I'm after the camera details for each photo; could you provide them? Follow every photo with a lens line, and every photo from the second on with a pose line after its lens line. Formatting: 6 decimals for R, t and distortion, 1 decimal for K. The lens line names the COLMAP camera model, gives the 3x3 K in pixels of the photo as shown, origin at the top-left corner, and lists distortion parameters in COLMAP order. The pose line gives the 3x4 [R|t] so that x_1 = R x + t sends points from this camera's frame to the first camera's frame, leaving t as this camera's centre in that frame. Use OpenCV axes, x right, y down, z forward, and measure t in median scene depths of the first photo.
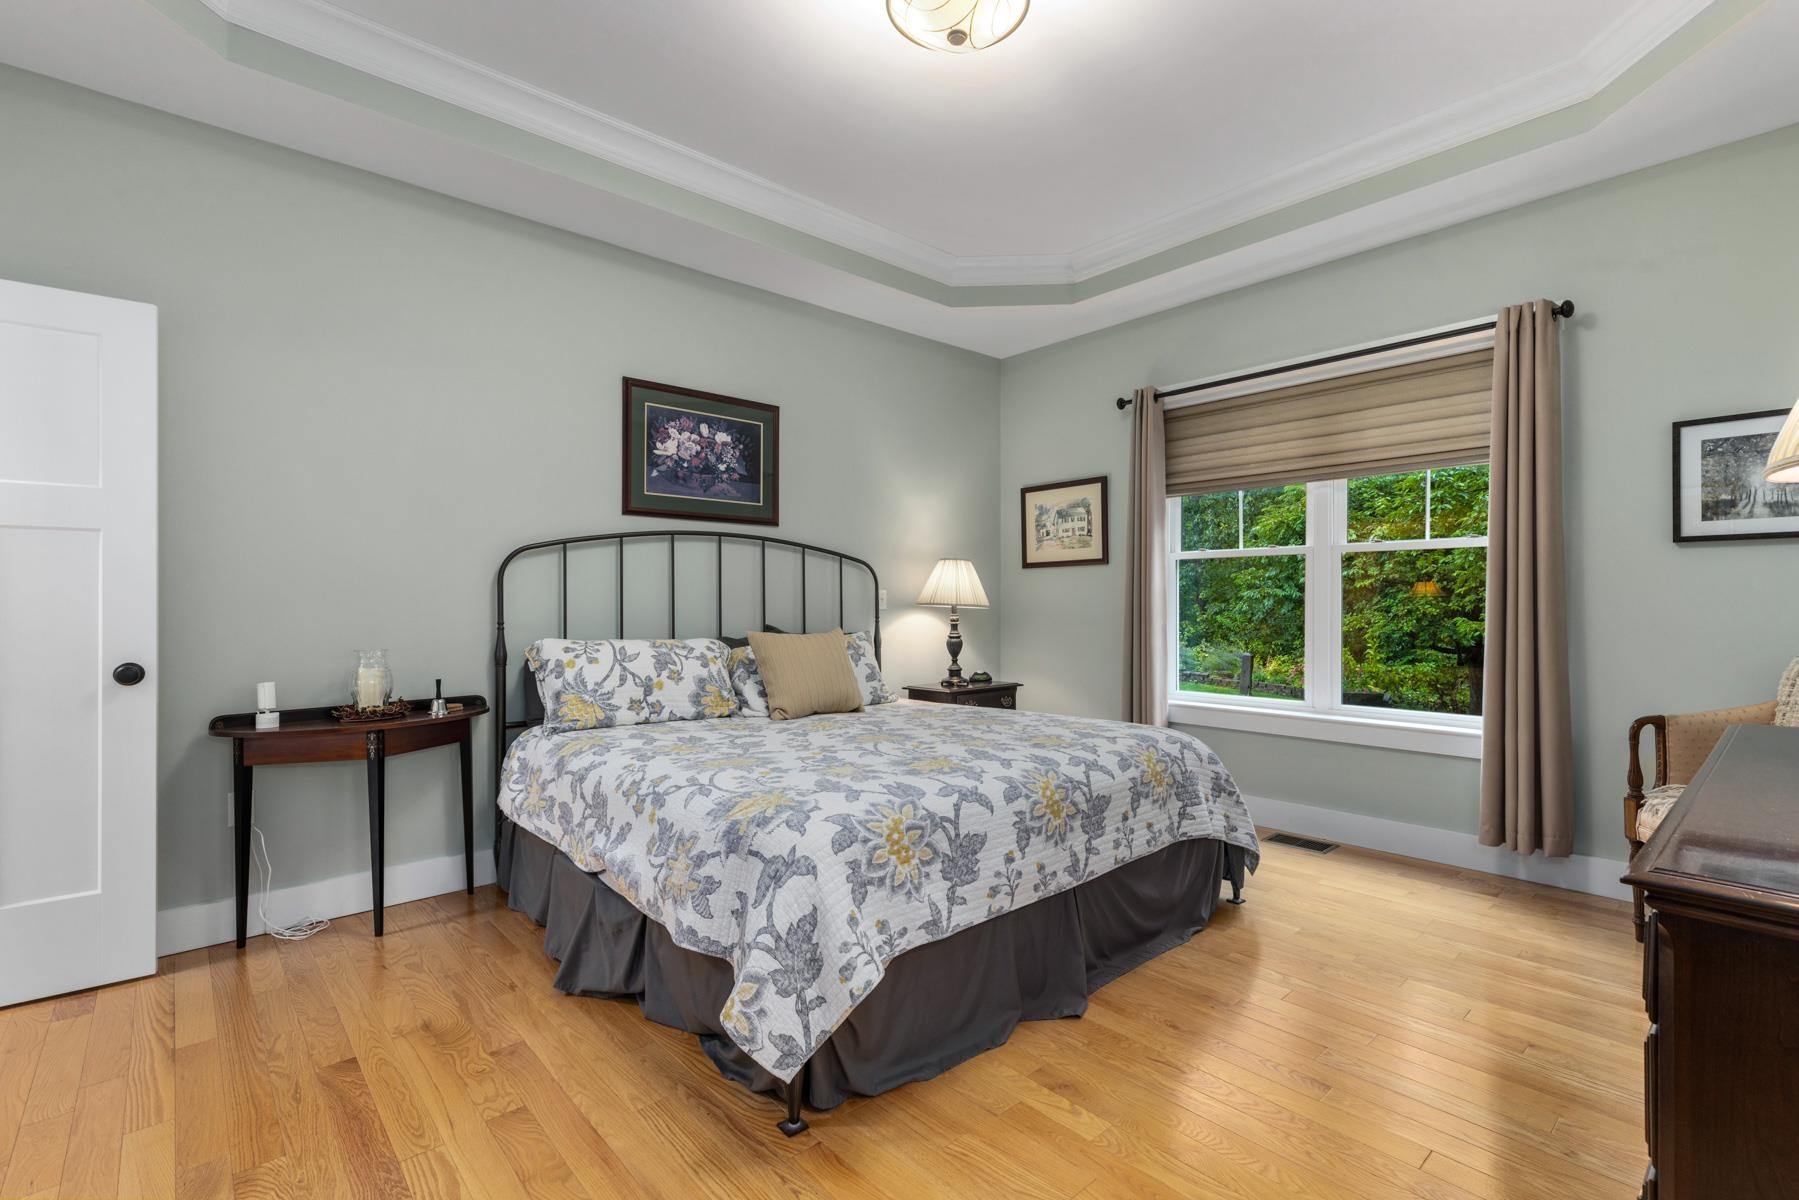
lens RADIAL K [[812.5, 0, 902.3], [0, 812.5, 604.3], [0, 0, 1]] dist [0.007755, -0.001685]
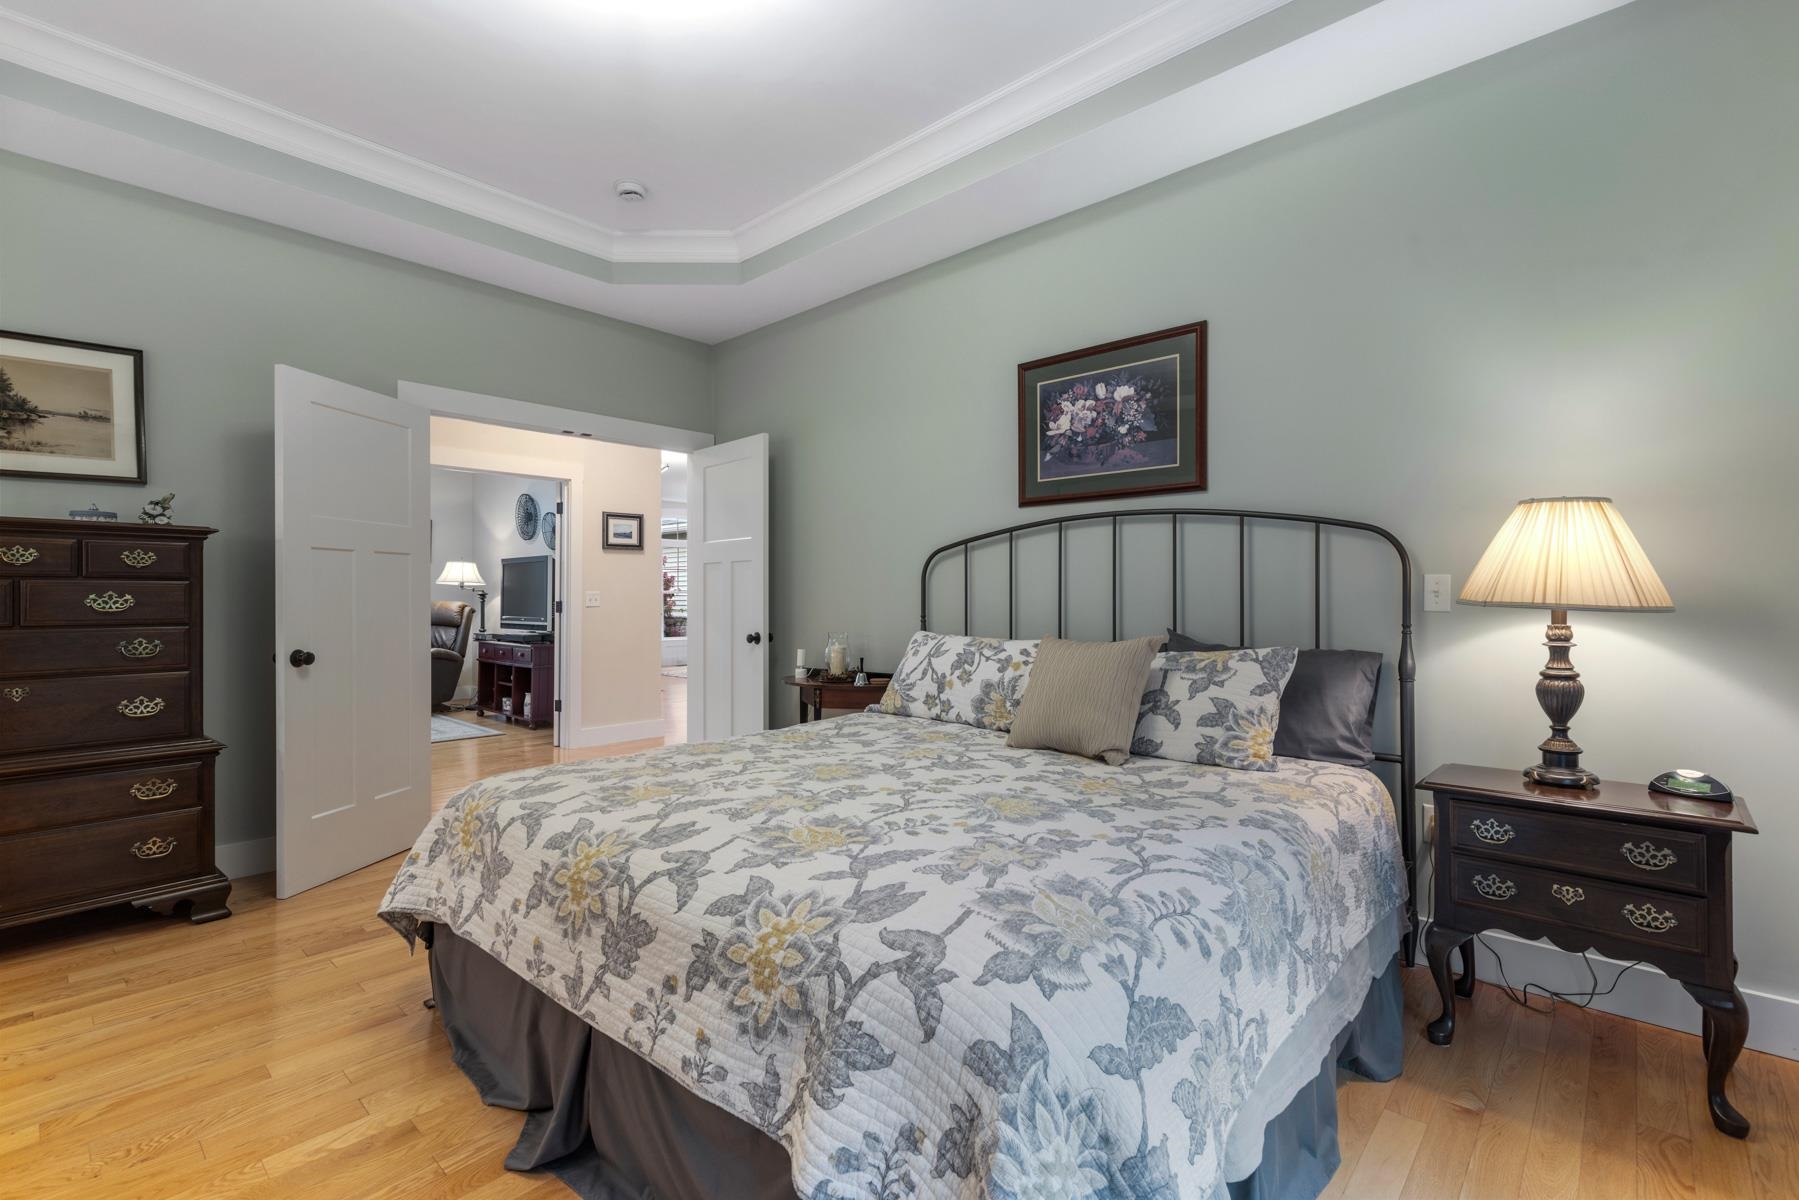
lens RADIAL K [[812.5, 0, 932.9], [0, 812.5, 597.5], [0, 0, 1]] dist [0.007755, -0.001685]
pose [[0.113861, 0.001116, -0.993496, 0.588573], [0.000520, 0.999999, 0.001183, -0.004575], [0.993497, -0.000651, 0.113860, 0.770114]]
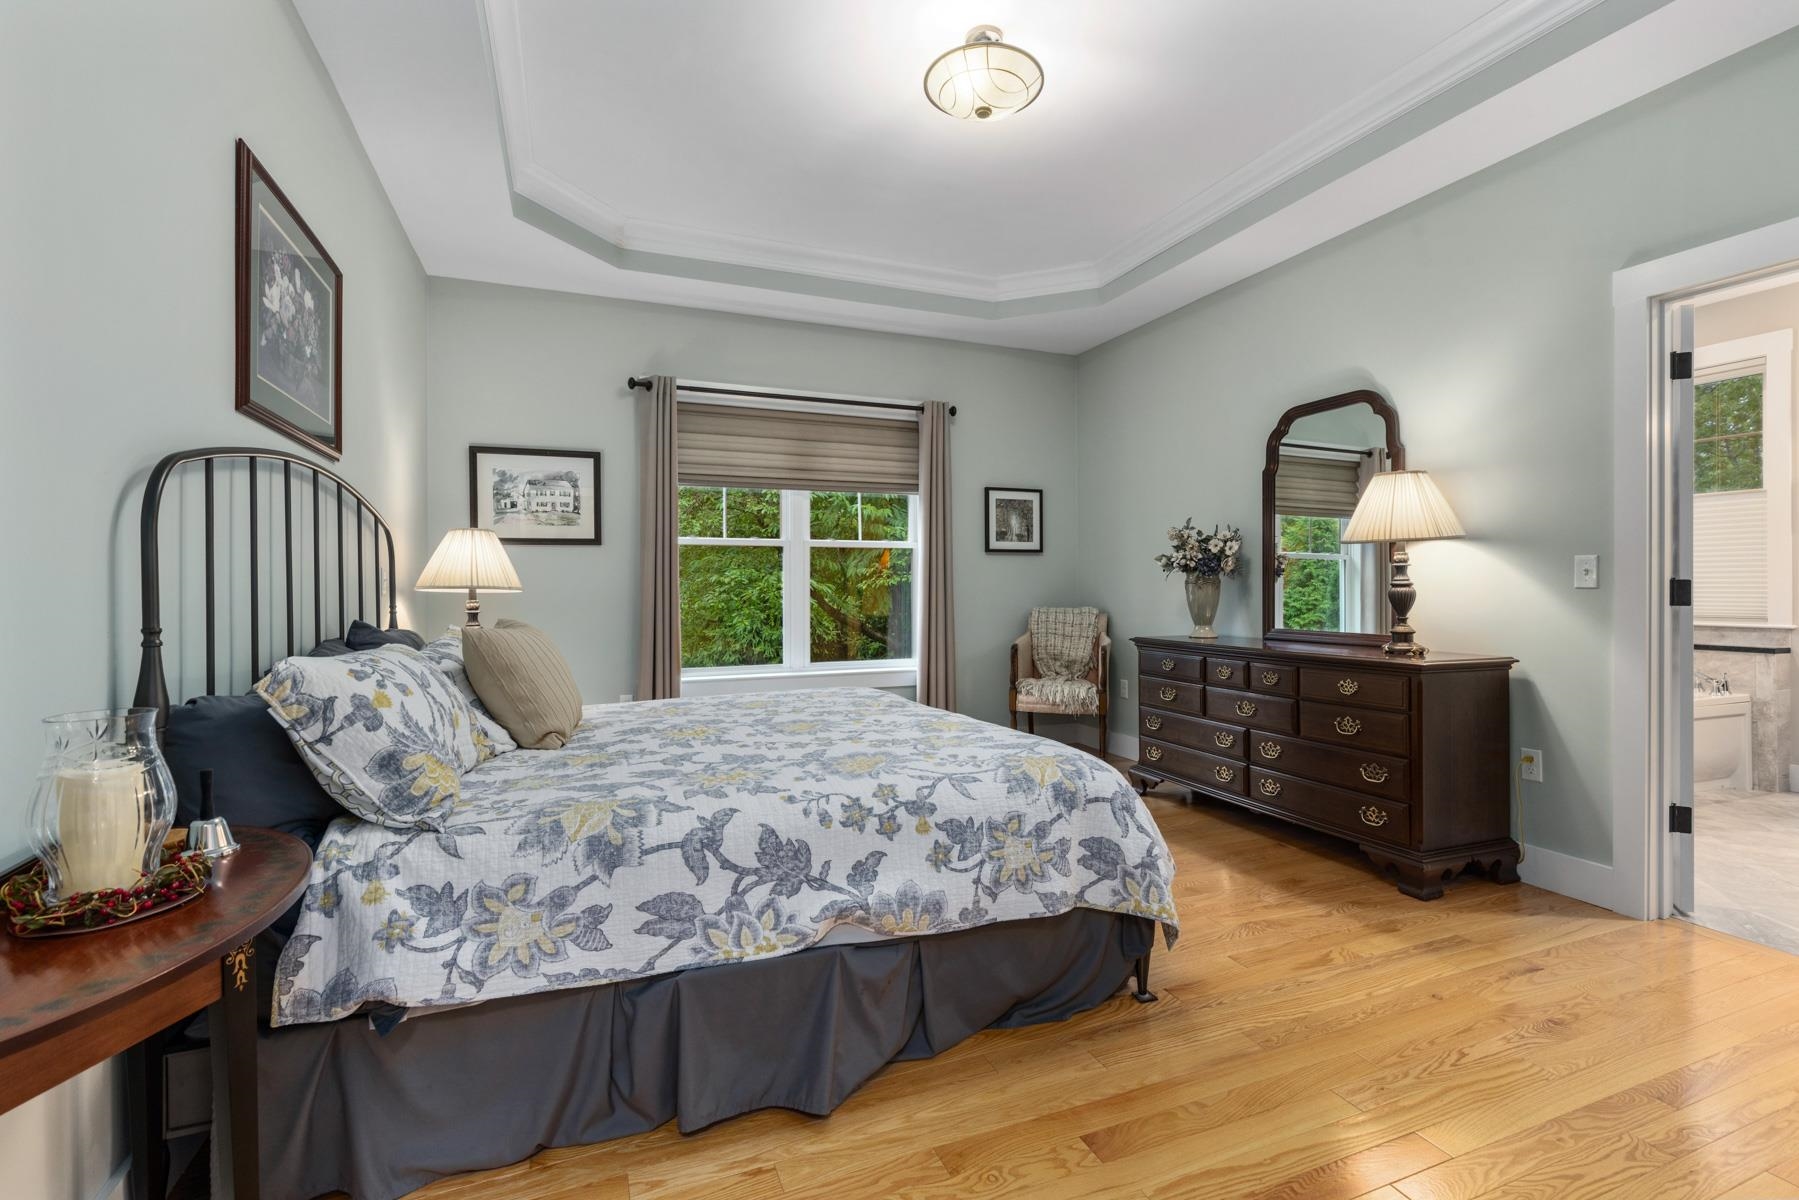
lens RADIAL K [[812.5, 0, 914.9], [0, 812.5, 589.7], [0, 0, 1]] dist [0.007755, -0.001685]
pose [[0.333766, -0.005274, 0.942641, -0.668160], [0.004921, 0.999980, 0.003853, 0.001653], [-0.942643, 0.003353, 0.333786, 0.422879]]
